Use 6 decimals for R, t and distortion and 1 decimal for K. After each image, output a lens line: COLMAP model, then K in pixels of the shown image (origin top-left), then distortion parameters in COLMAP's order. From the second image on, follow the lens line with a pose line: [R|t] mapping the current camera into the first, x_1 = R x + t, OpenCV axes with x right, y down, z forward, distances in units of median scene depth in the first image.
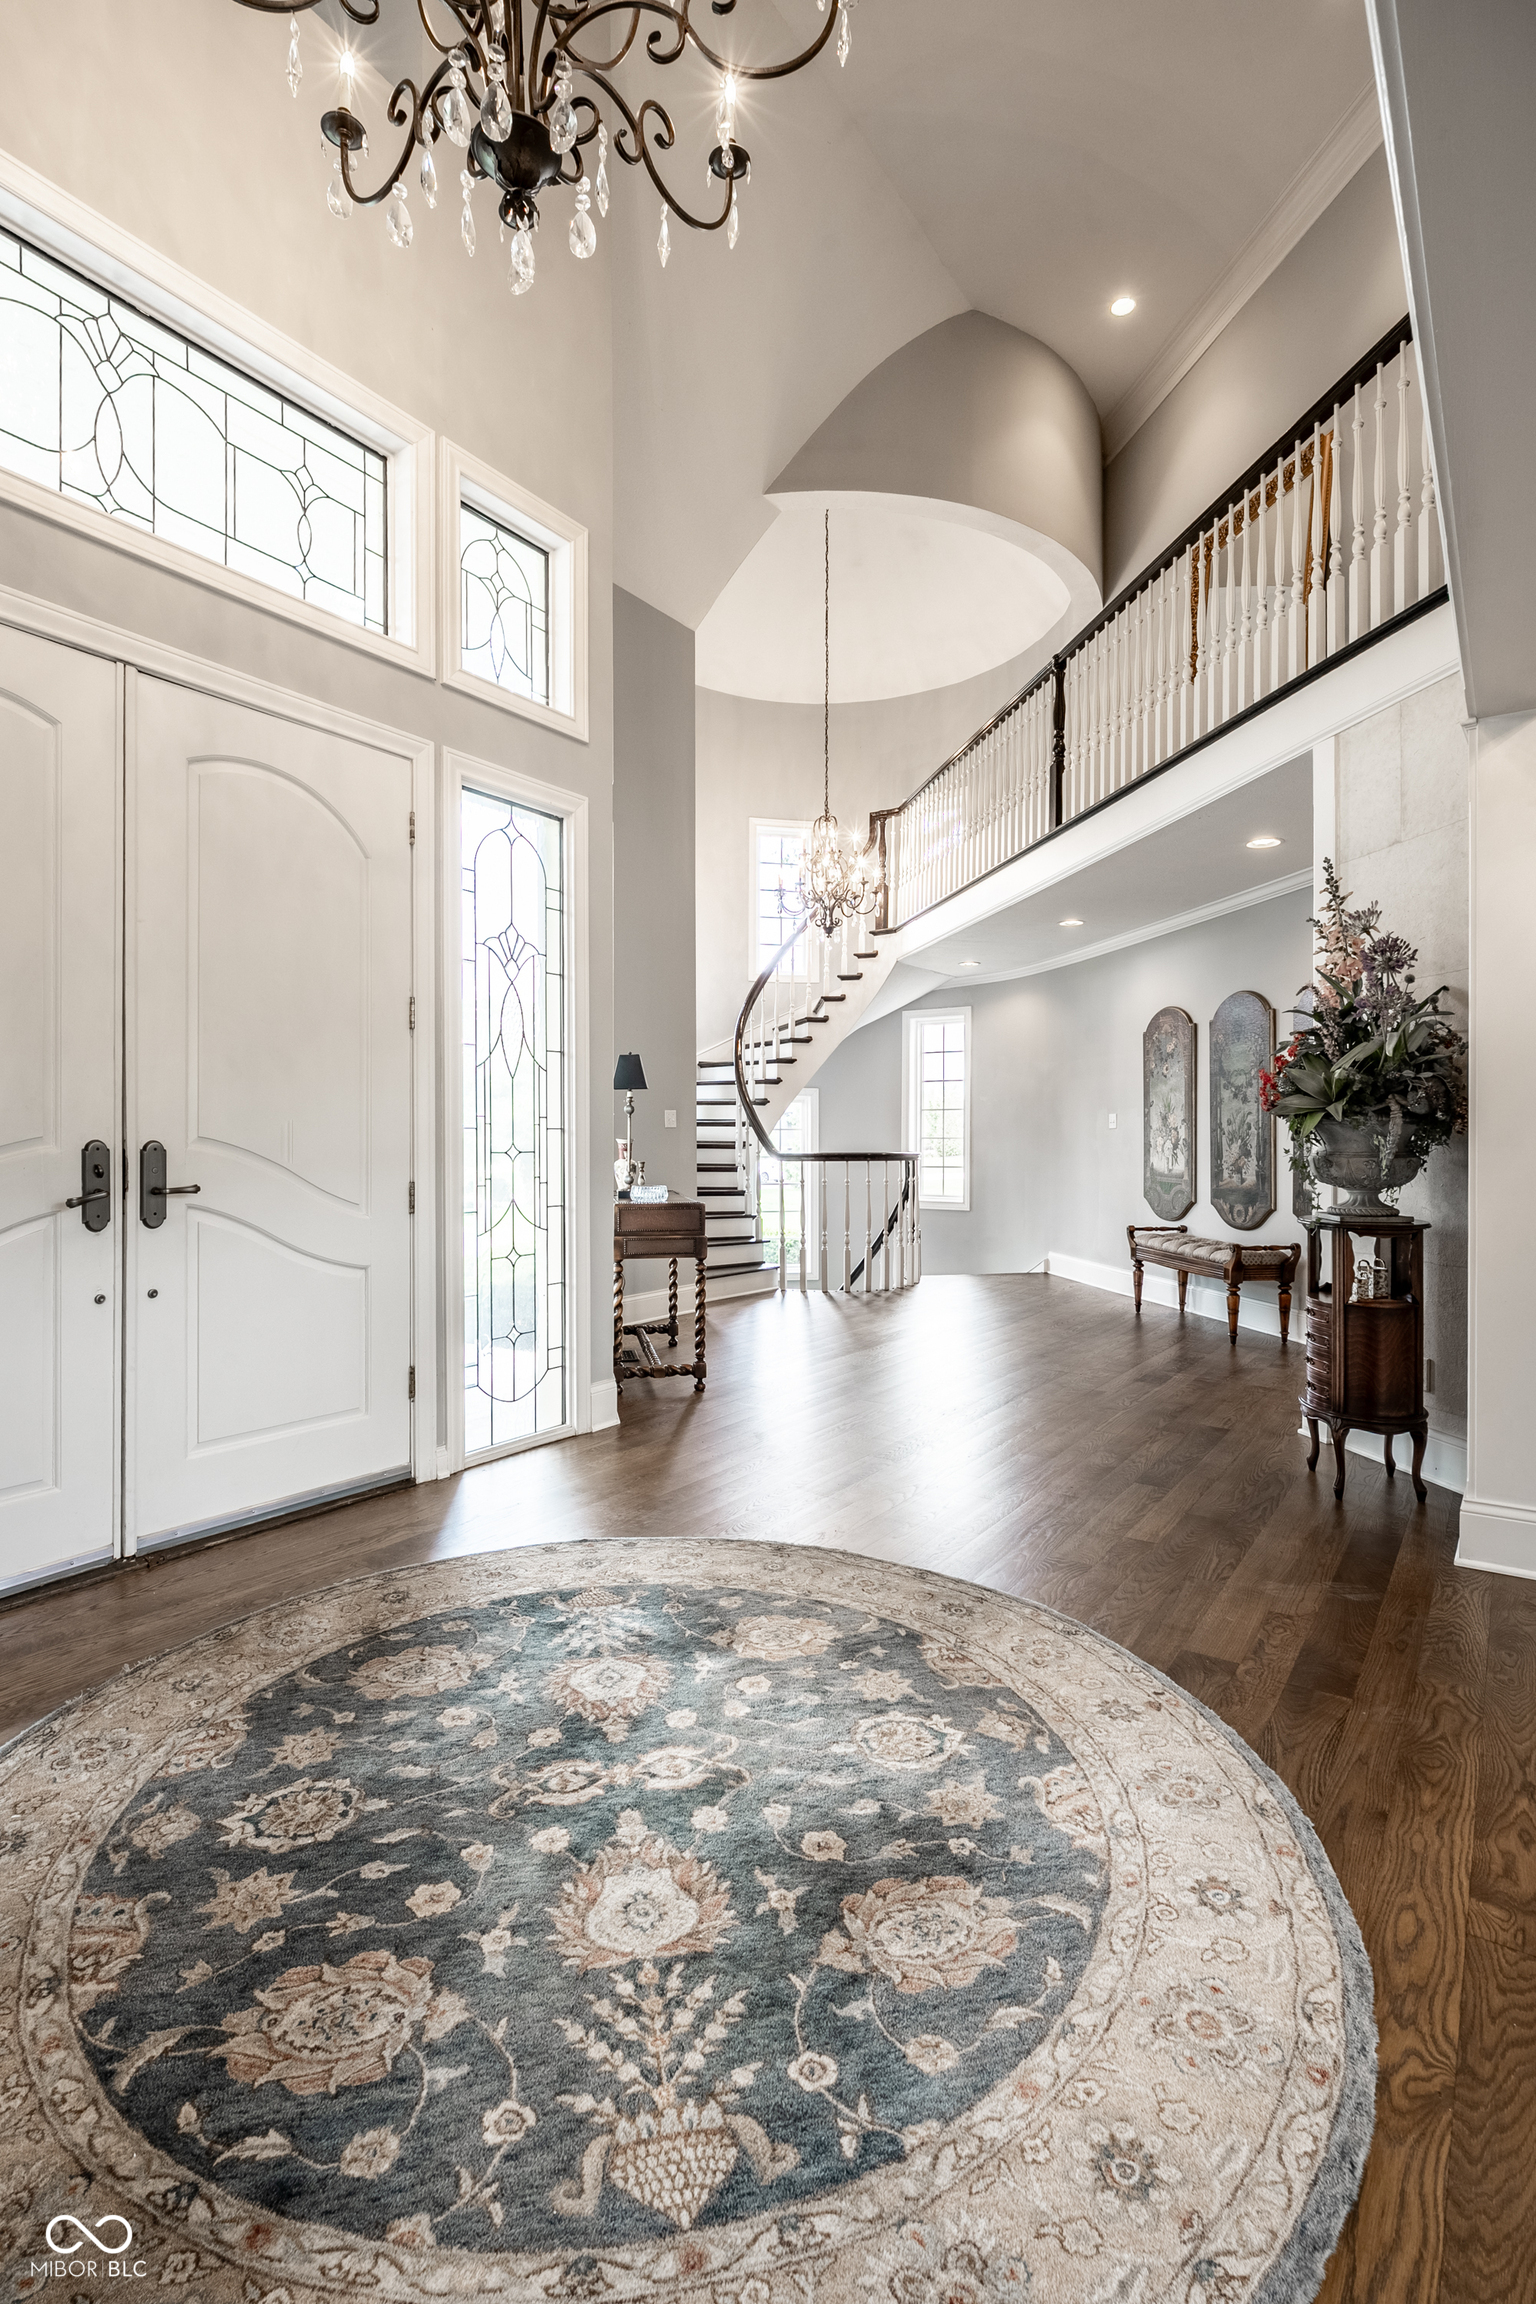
lens RADIAL K [[1115.1, 0, 765.8], [0, 1115.1, 1141.4], [0, 0, 1]] dist [0.000134, 0.000683]
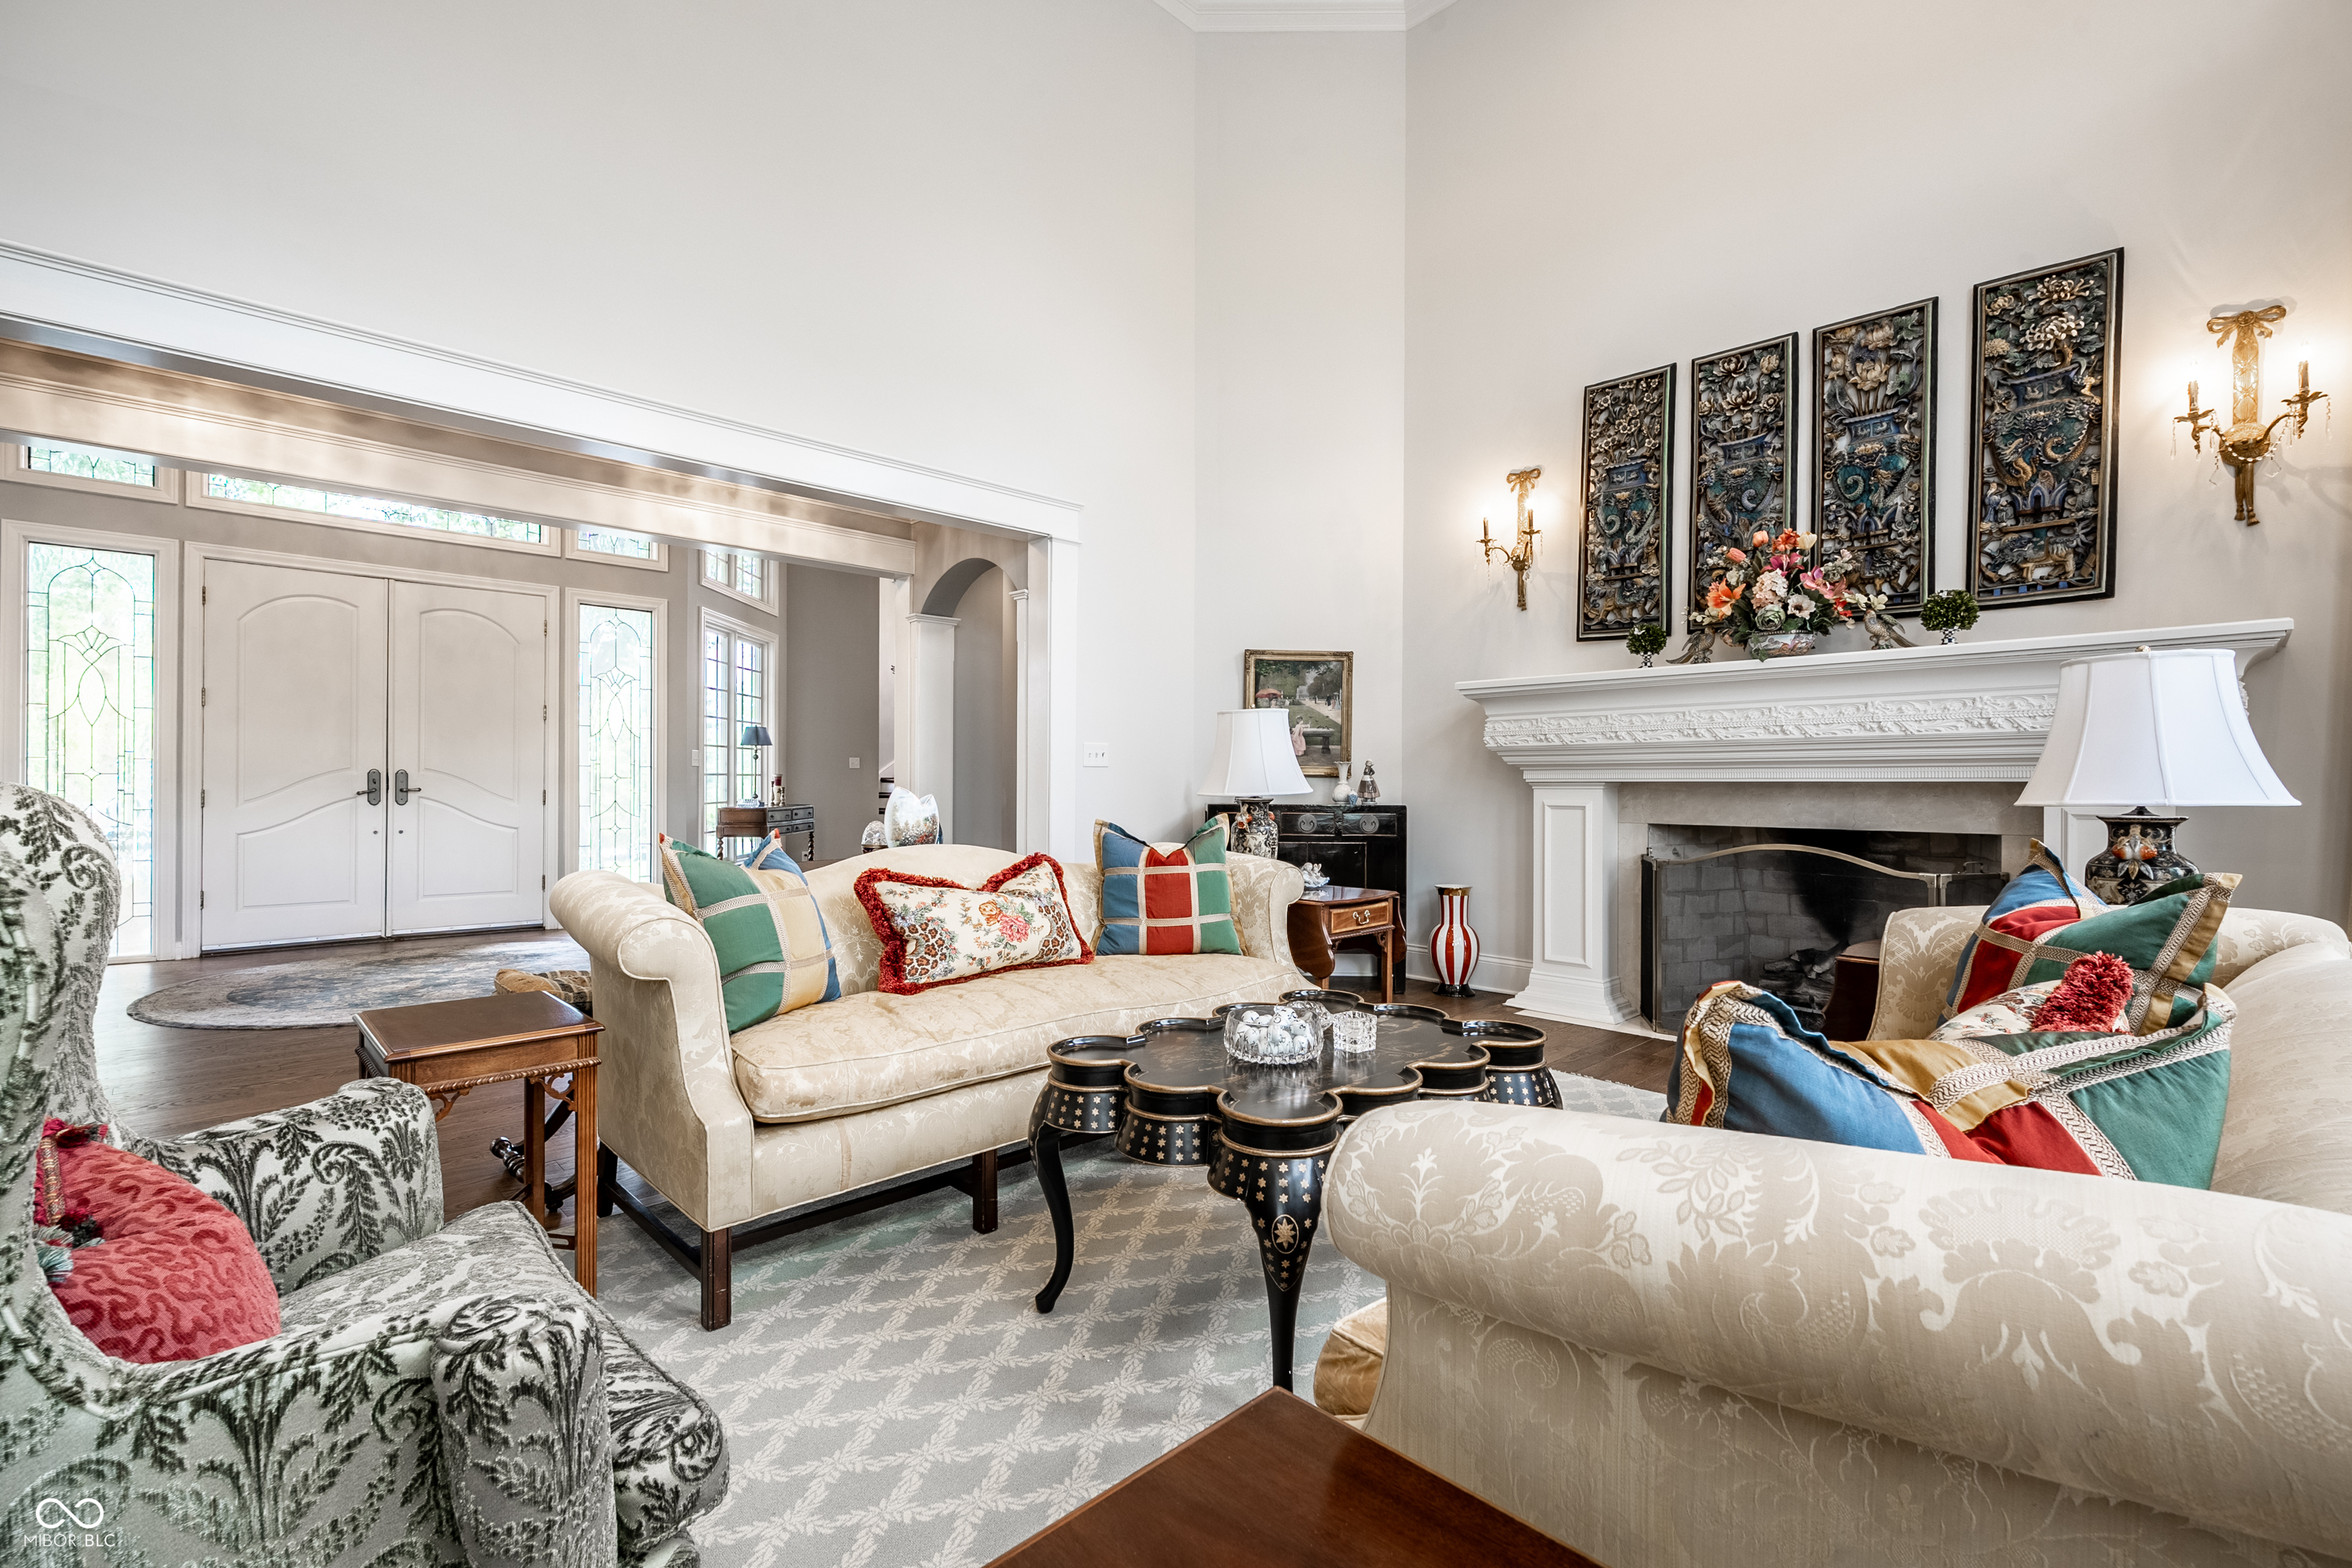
lens RADIAL K [[1043.2, 0, 1172.0], [0, 1043.2, 790.7], [0, 0, 1]] dist [-0.002787, 0.000177]
pose [[0.979982, 0.005218, -0.199016, 2.154670], [-0.004597, 0.999983, 0.003578, 0.040292], [0.199032, -0.002591, 0.979990, -1.252233]]
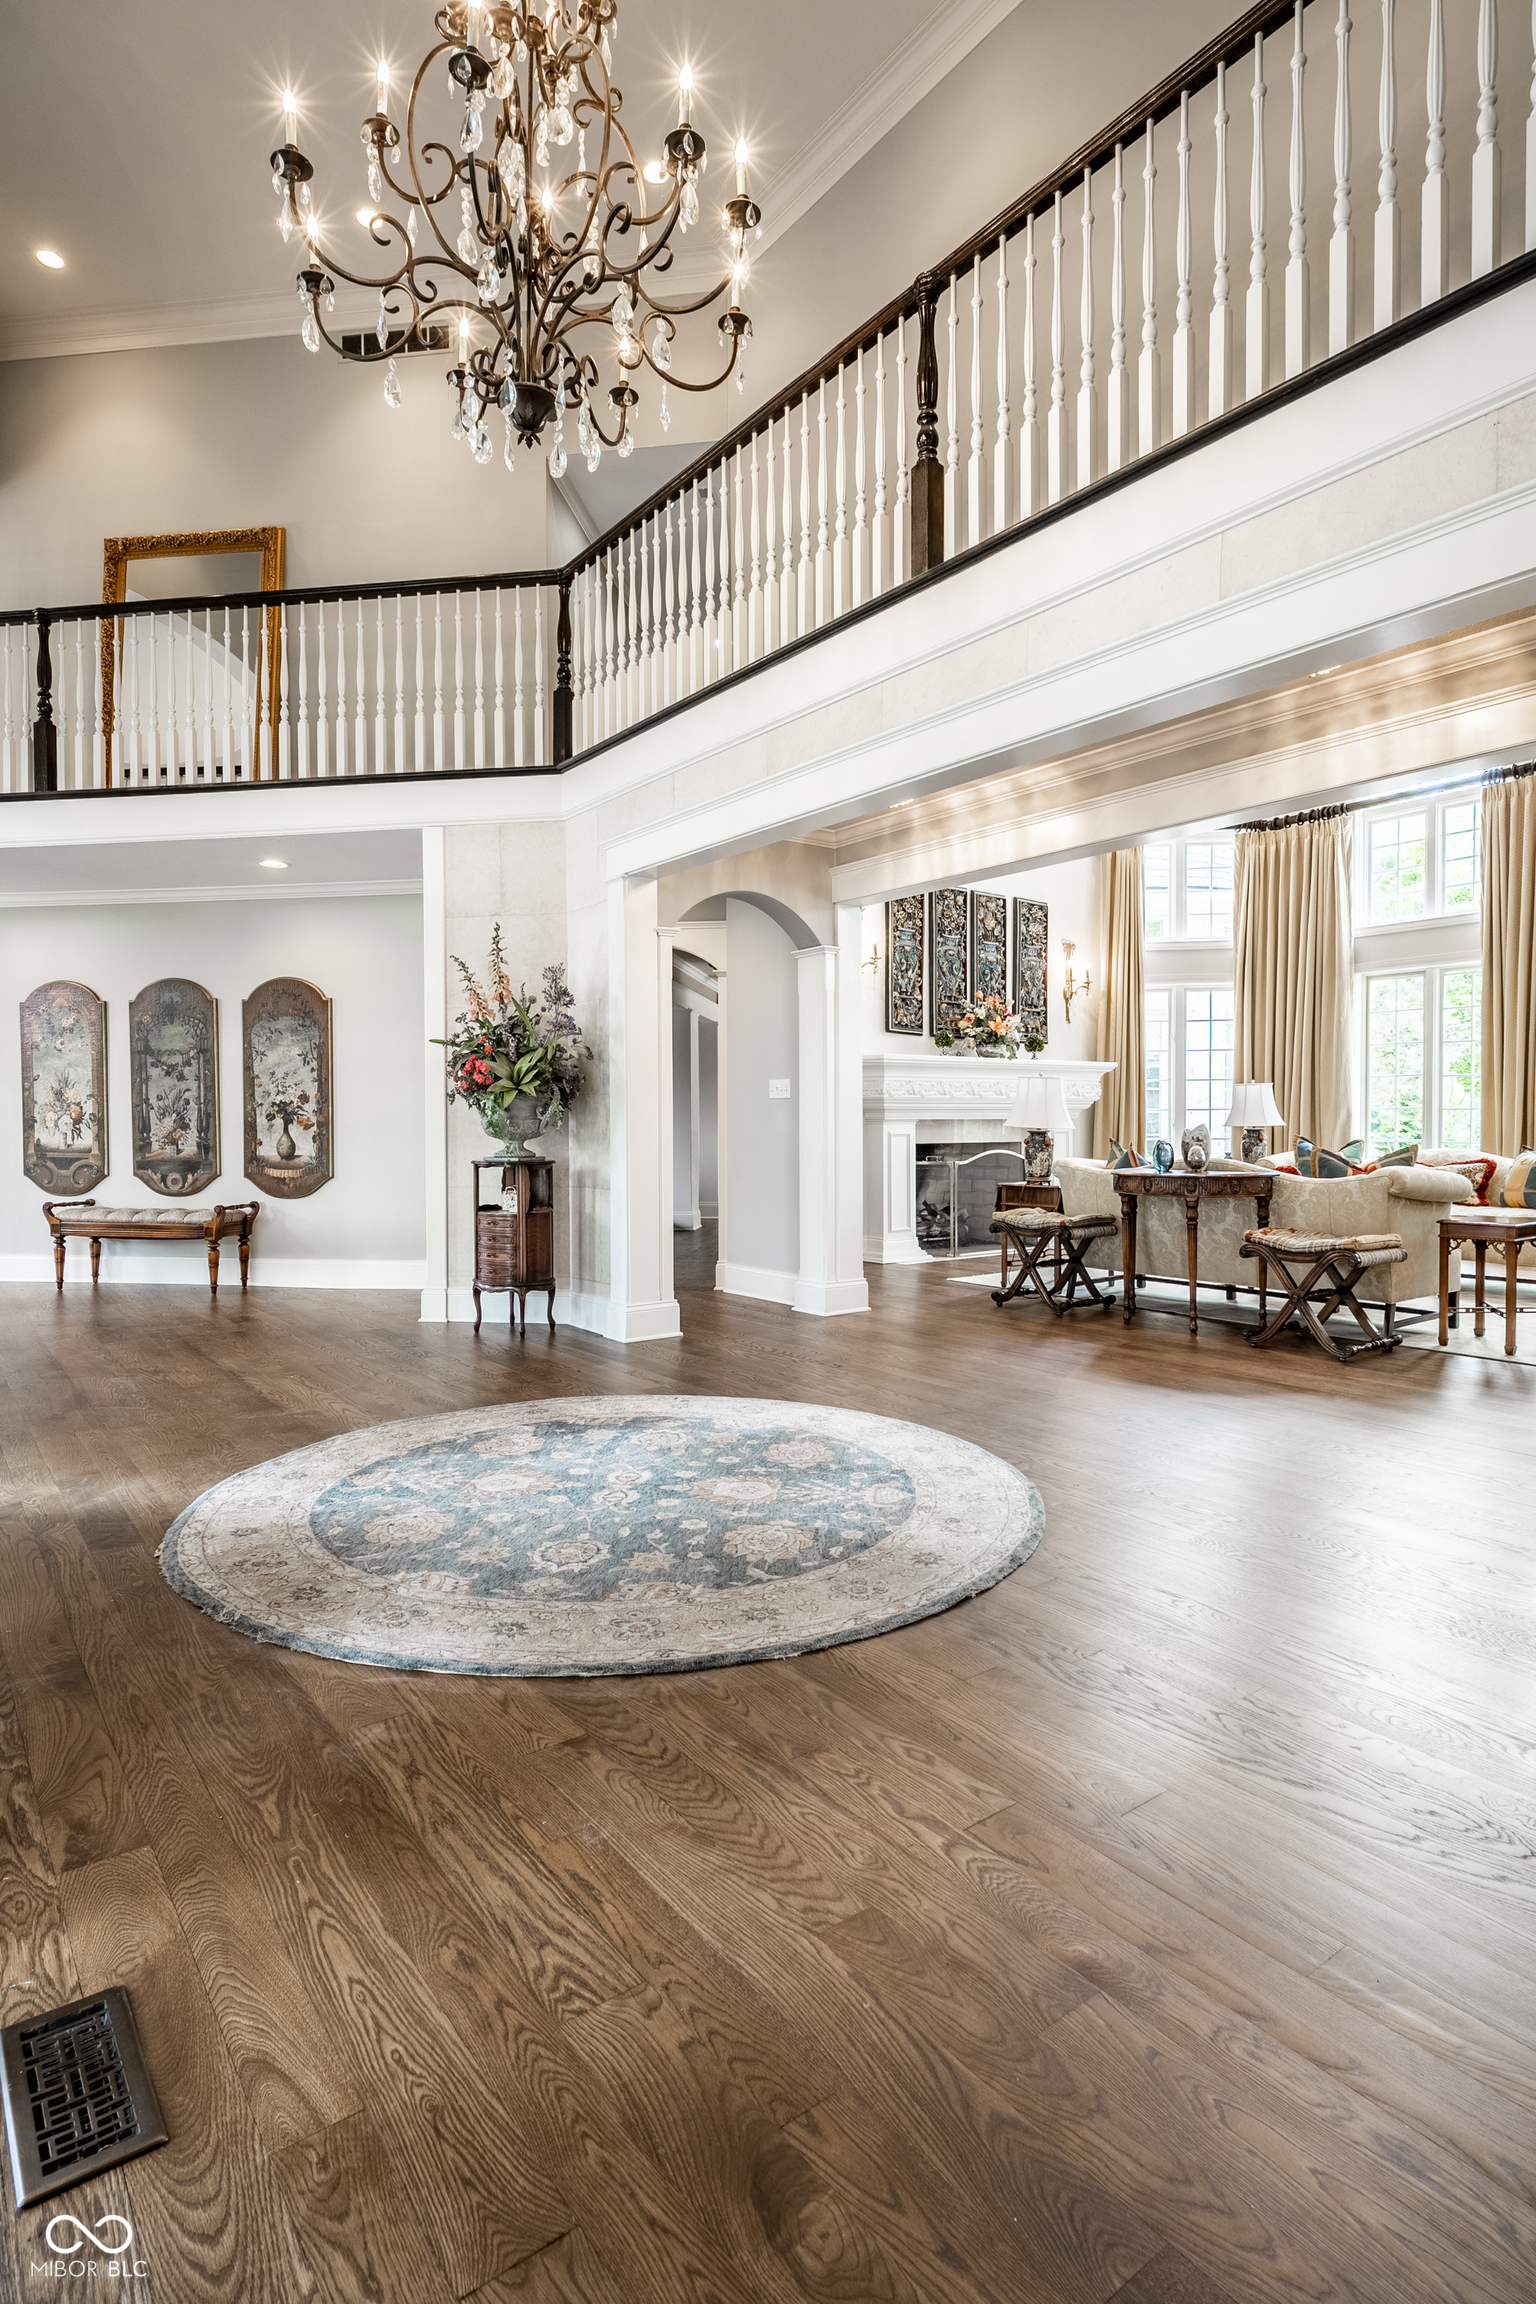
lens RADIAL K [[1153.7, 0, 802.8], [0, 1153.7, 1147.3], [0, 0, 1]] dist [-0.001190, -0.000129]
pose [[0.309082, -0.023356, 0.950749, -1.378918], [0.006930, 0.999727, 0.022307, 0.030314], [-0.951010, -0.000306, 0.309159, 0.191390]]
